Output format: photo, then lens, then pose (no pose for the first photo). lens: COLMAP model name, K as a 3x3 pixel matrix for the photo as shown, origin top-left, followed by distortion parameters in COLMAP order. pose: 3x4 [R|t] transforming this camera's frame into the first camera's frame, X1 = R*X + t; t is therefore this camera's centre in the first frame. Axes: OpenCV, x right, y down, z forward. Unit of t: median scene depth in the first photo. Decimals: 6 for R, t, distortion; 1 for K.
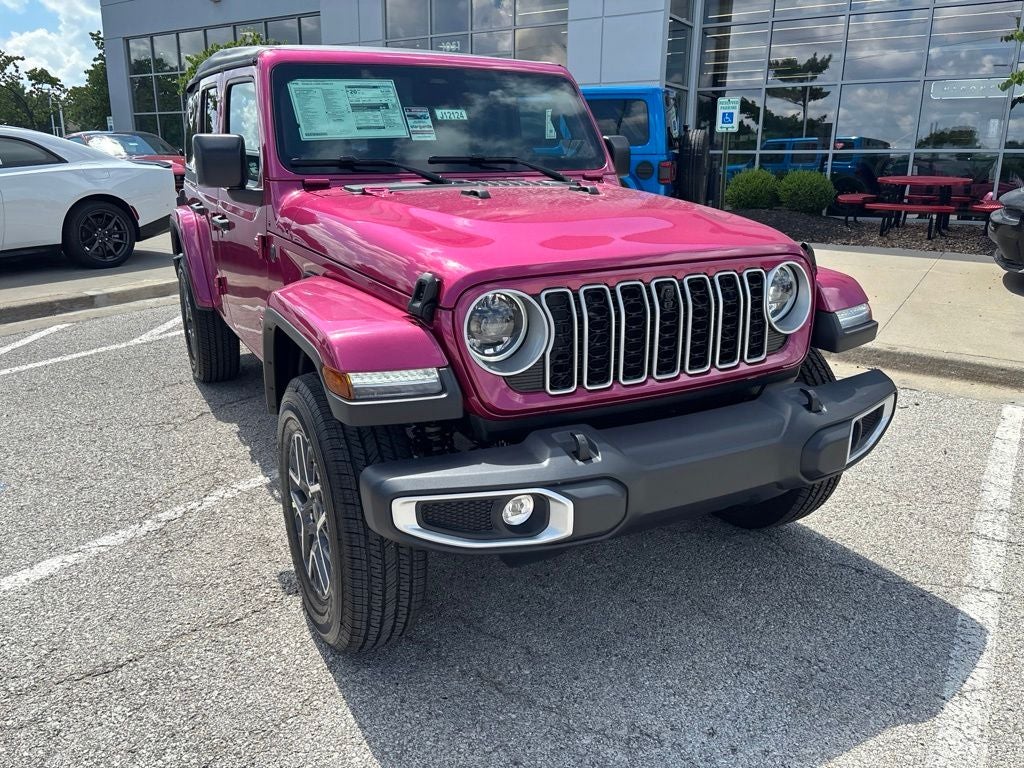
lens RADIAL K [[772.6, 0, 512.0], [0, 772.6, 381.3], [0, 0, 1]] dist [0.049212, -0.060942]
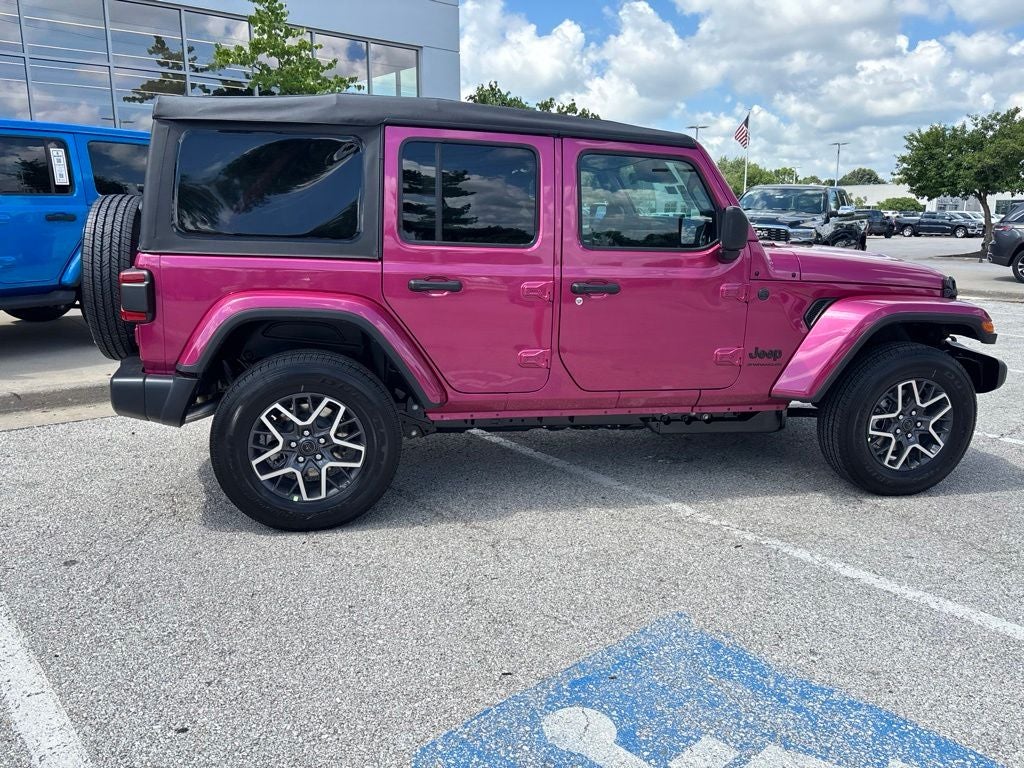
lens RADIAL K [[772.6, 0, 511.3], [0, 772.6, 381.8], [0, 0, 1]] dist [0.049212, -0.060942]
pose [[0.269298, -0.211451, 0.939557, -1.825492], [0.255148, 0.956402, 0.142111, -0.344353], [-0.928643, 0.201456, 0.311509, 1.086602]]
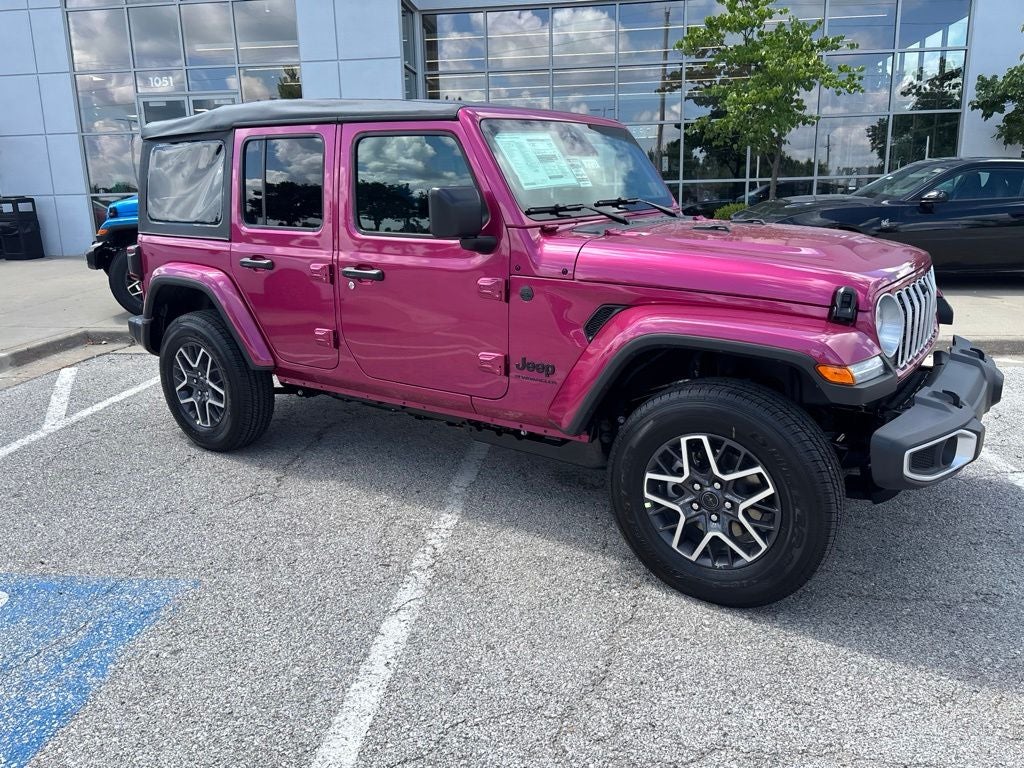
lens RADIAL K [[772.6, 0, 506.5], [0, 772.6, 388.7], [0, 0, 1]] dist [0.049212, -0.060942]
pose [[0.894561, -0.138509, 0.424943, -0.868148], [0.152358, 0.988324, 0.001408, -0.041254], [-0.420176, 0.063484, 0.905219, 0.039627]]
